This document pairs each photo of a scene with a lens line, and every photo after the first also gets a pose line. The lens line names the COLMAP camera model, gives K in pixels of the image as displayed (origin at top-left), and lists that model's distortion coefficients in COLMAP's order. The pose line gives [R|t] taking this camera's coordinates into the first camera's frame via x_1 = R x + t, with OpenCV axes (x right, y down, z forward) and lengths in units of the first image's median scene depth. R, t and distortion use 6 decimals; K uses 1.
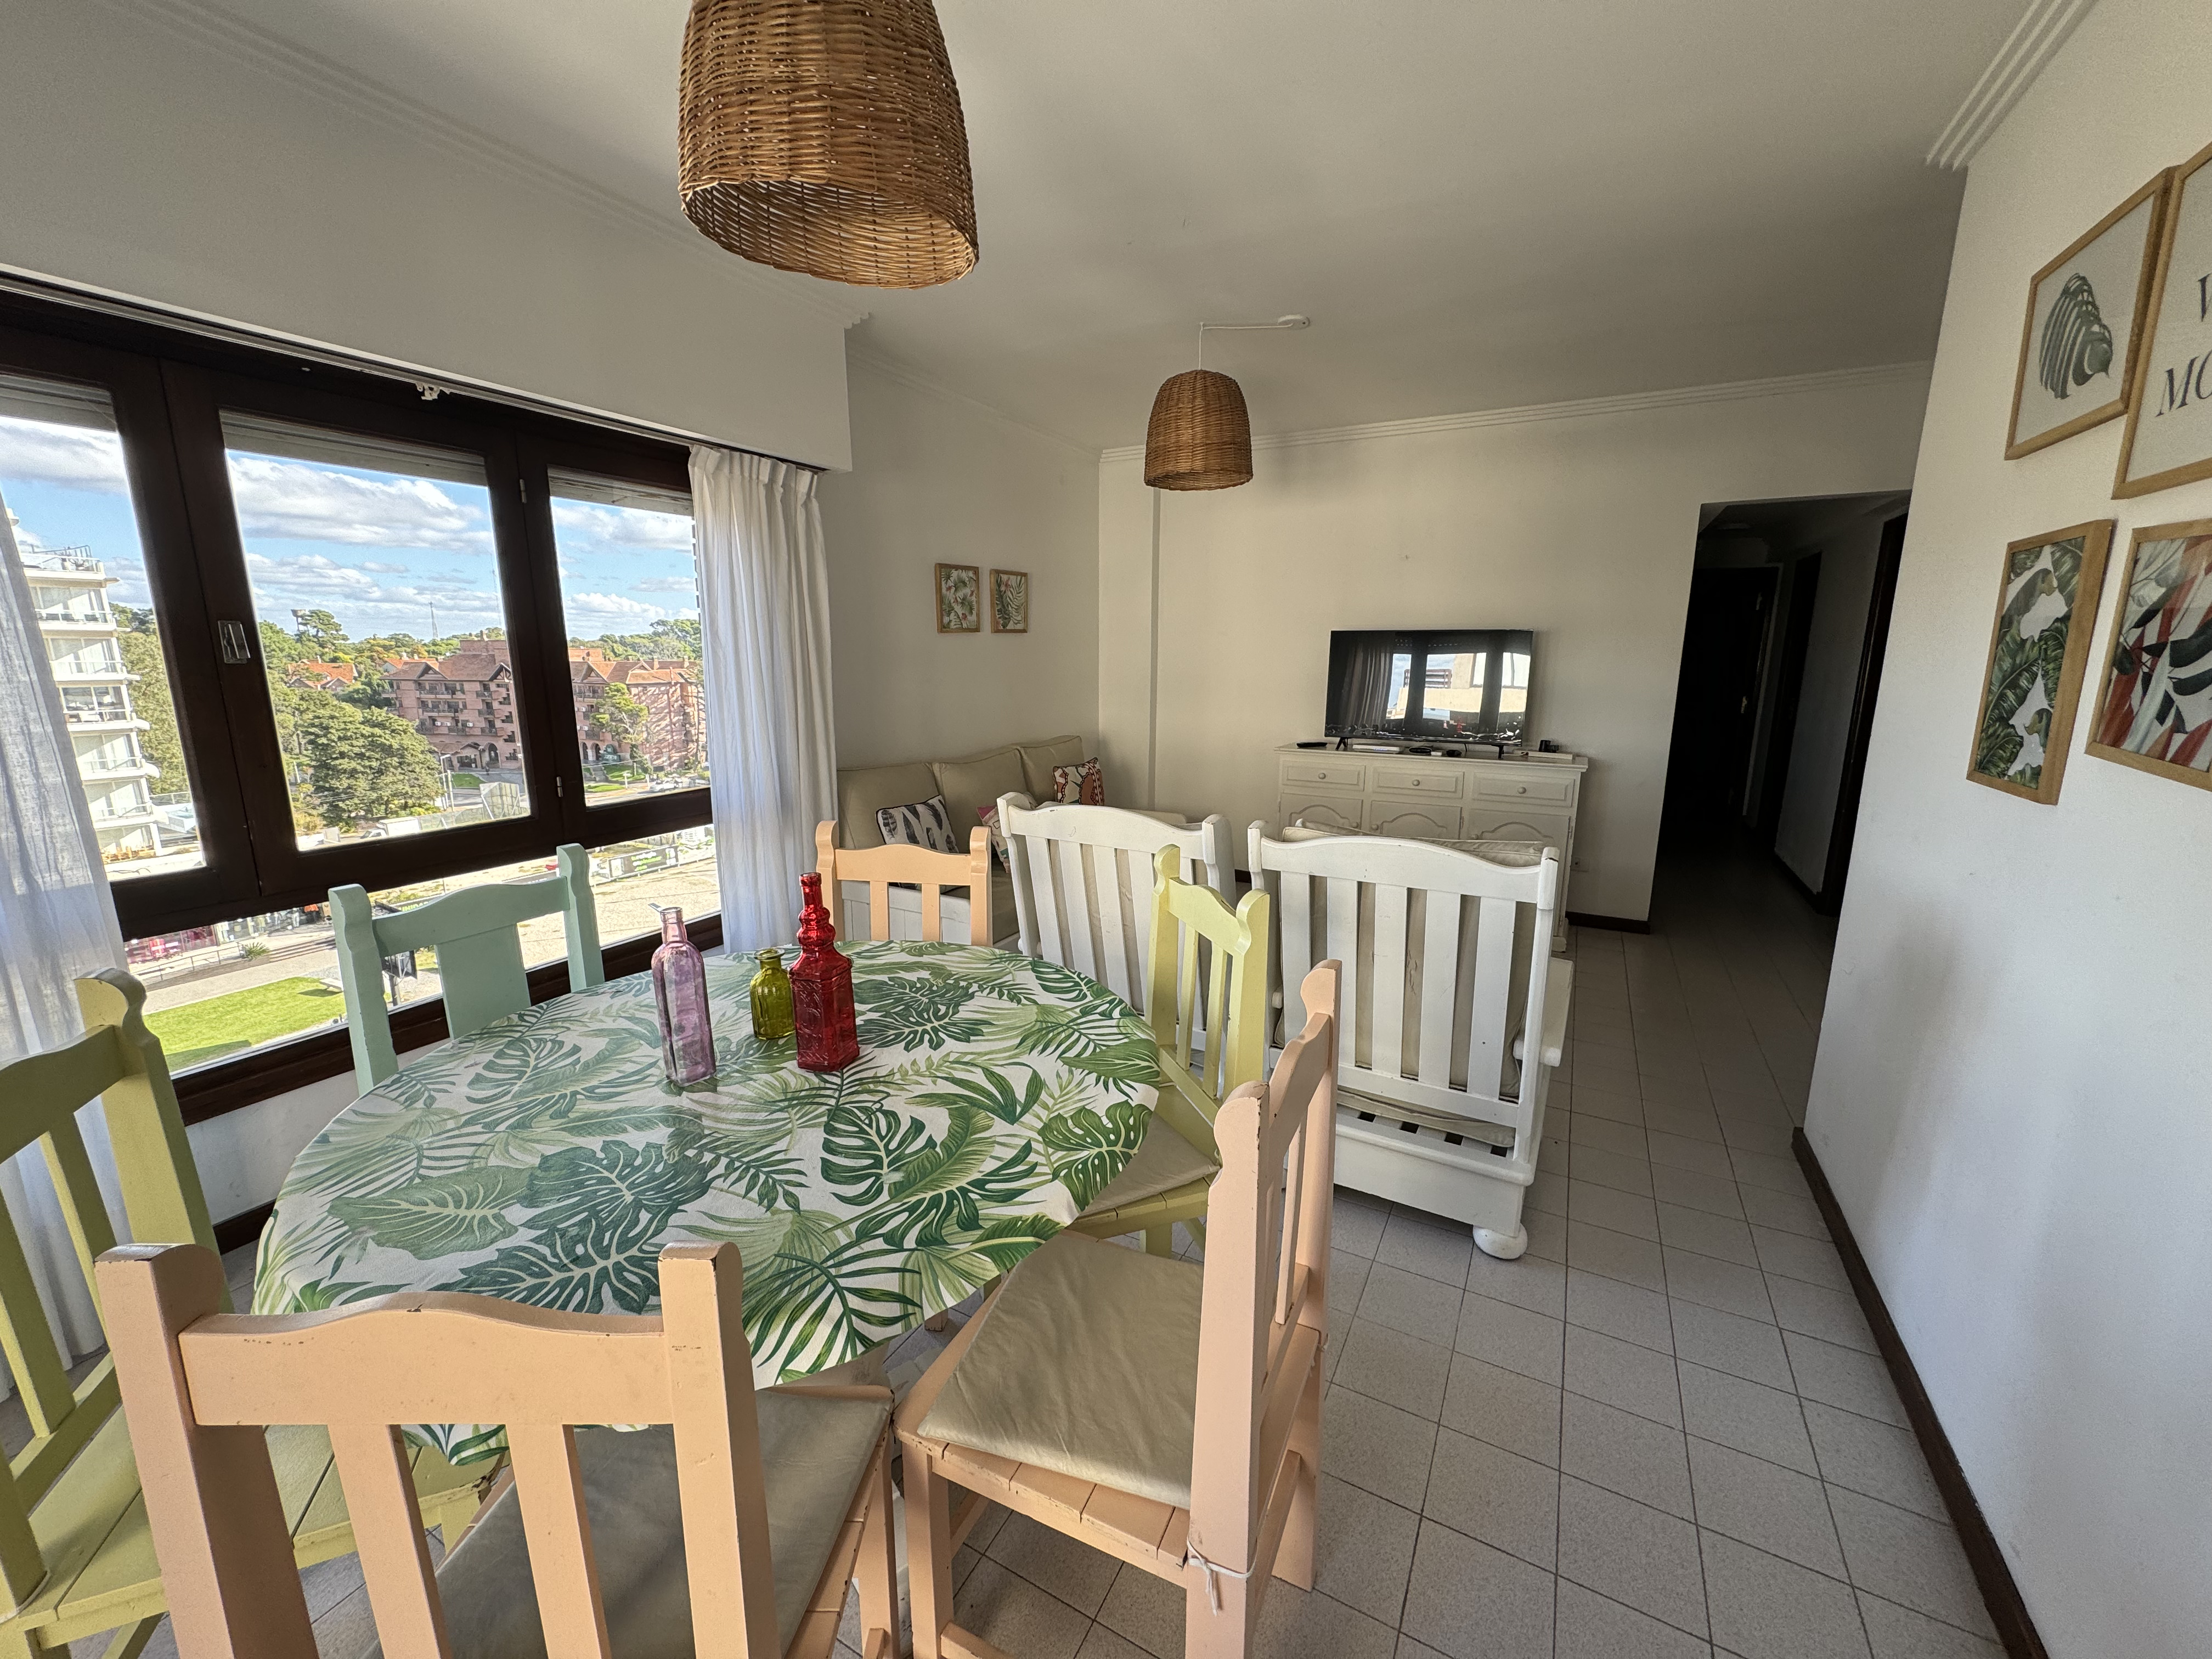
lens RADIAL K [[879.9, 0, 1106.4], [0, 879.9, 817.6], [0, 0, 1]] dist [-0.000303, 0.000007]
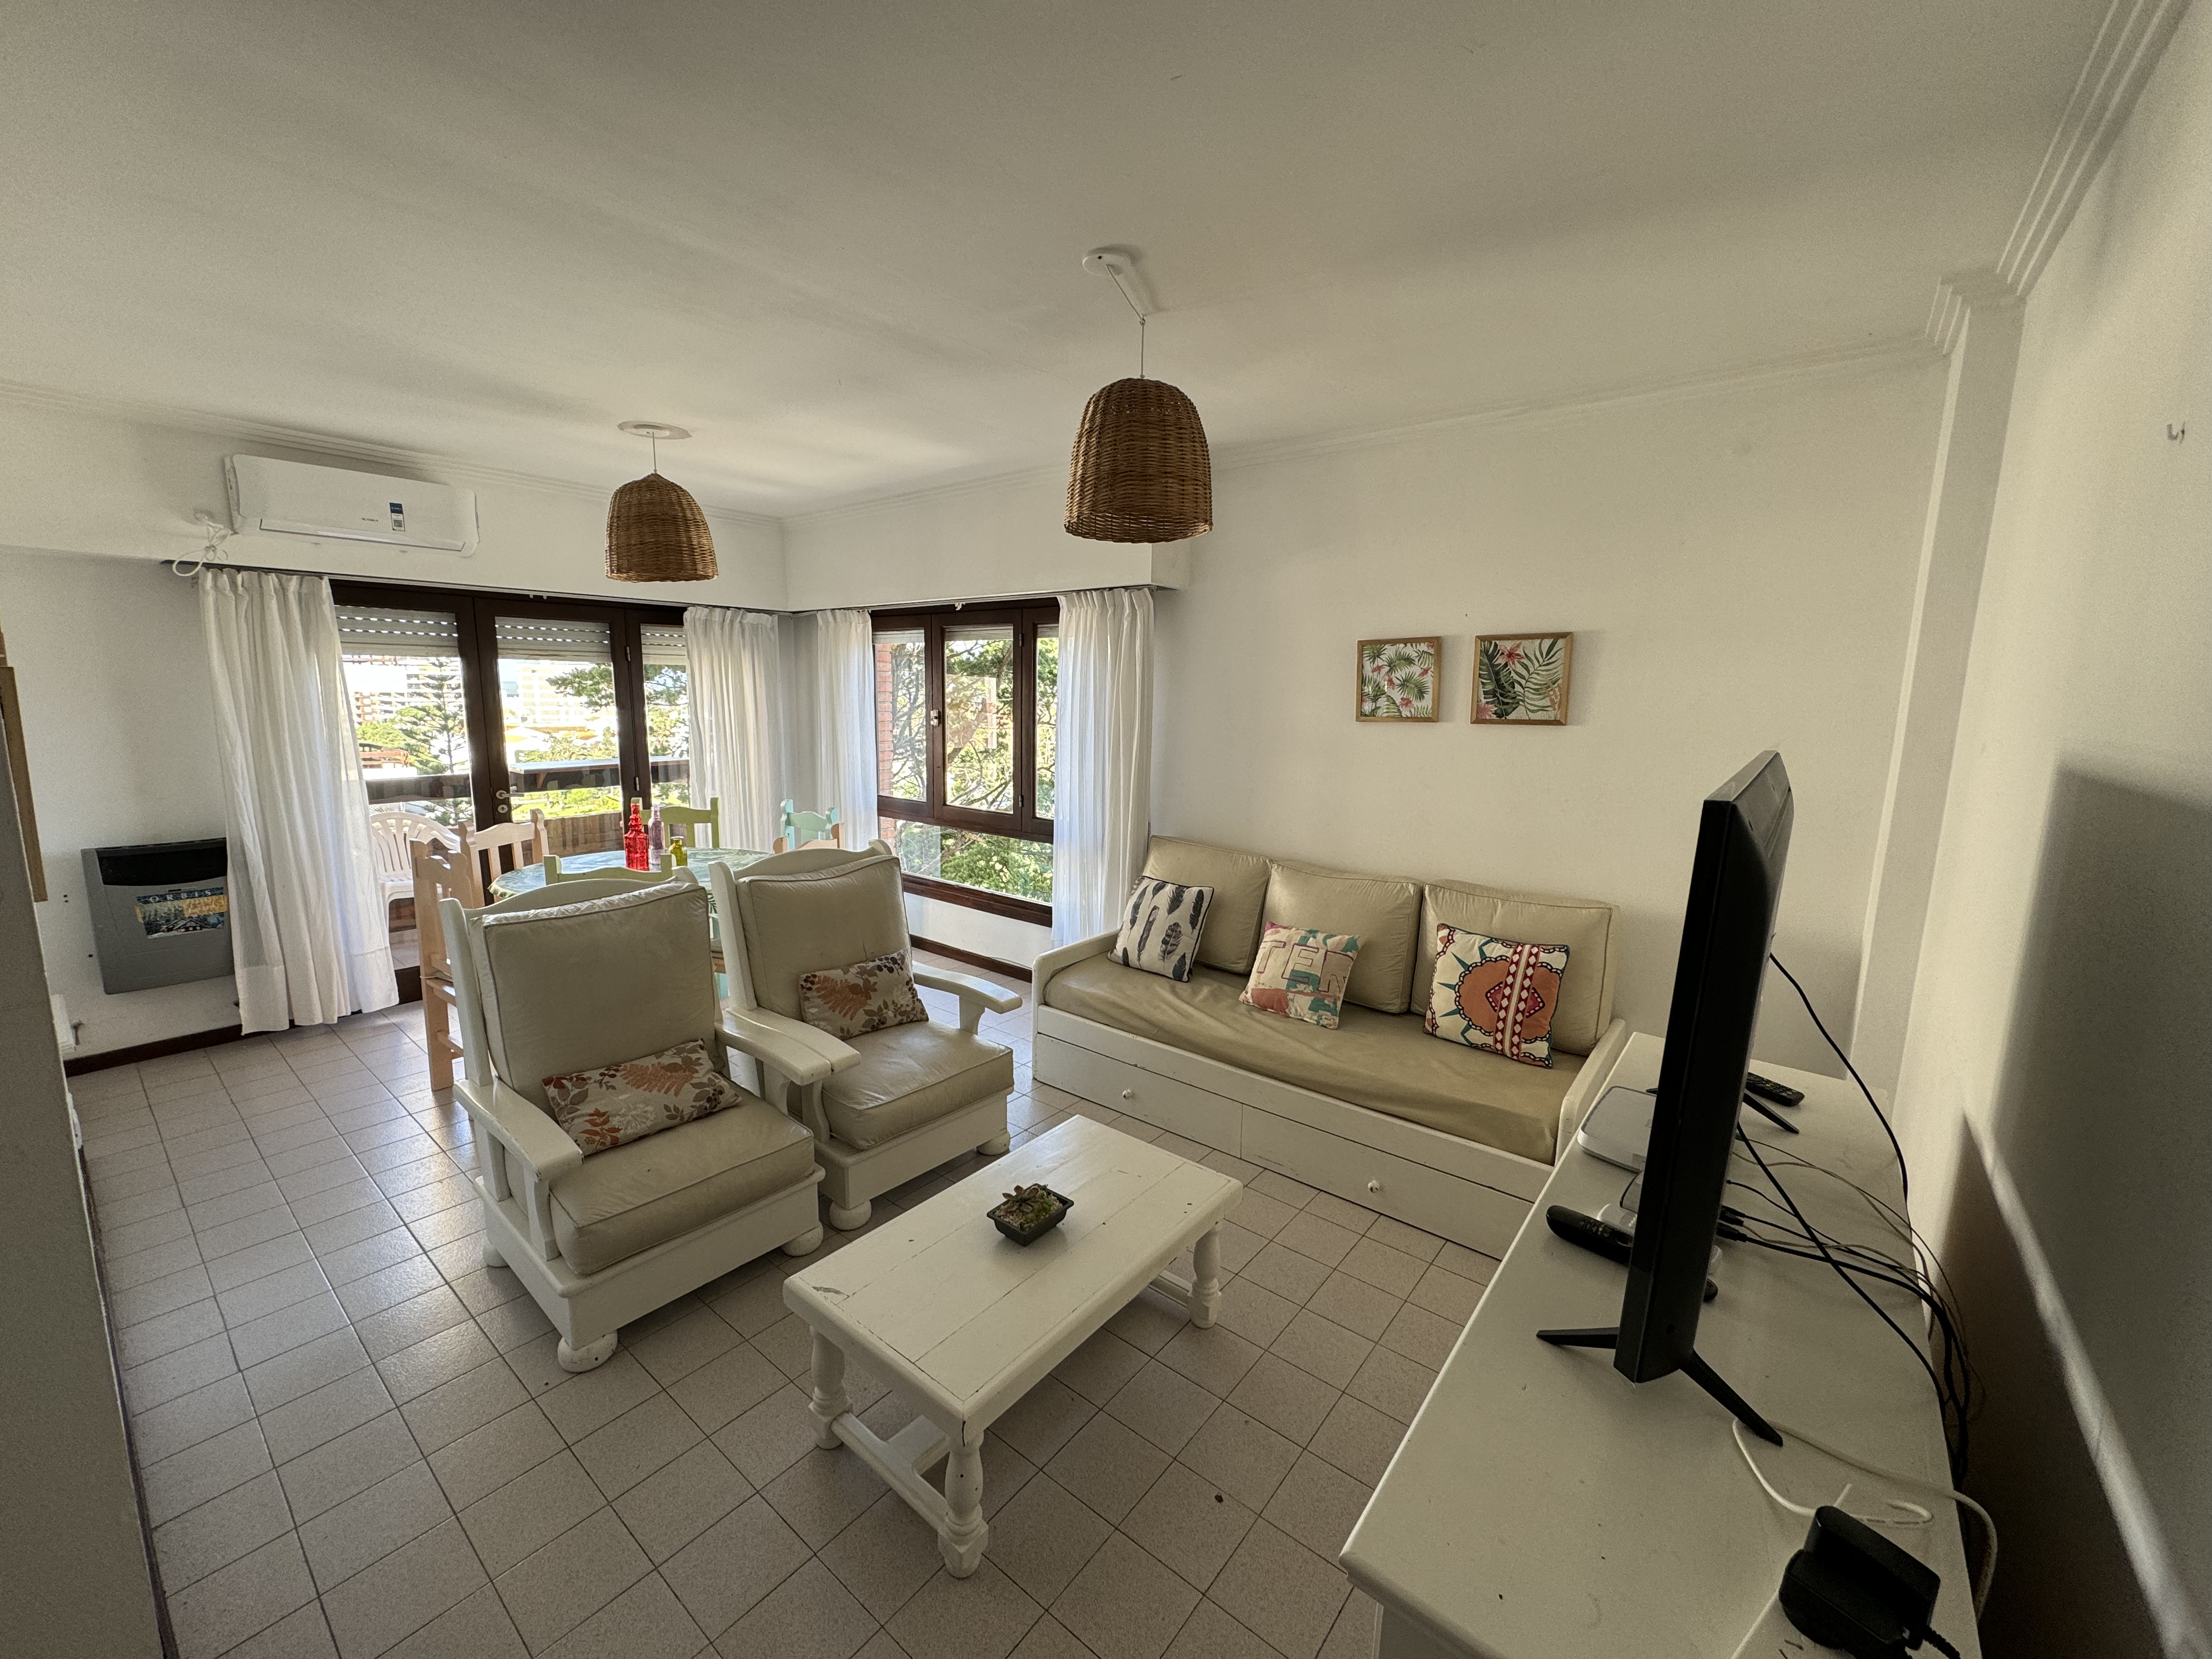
lens RADIAL K [[879.9, 0, 1103.5], [0, 879.9, 831.6], [0, 0, 1]] dist [-0.000303, 0.000007]
pose [[-0.184423, 0.154237, -0.970669, 0.675282], [-0.203985, 0.960099, 0.191313, -0.214605], [0.961446, 0.233284, -0.145603, 0.889853]]
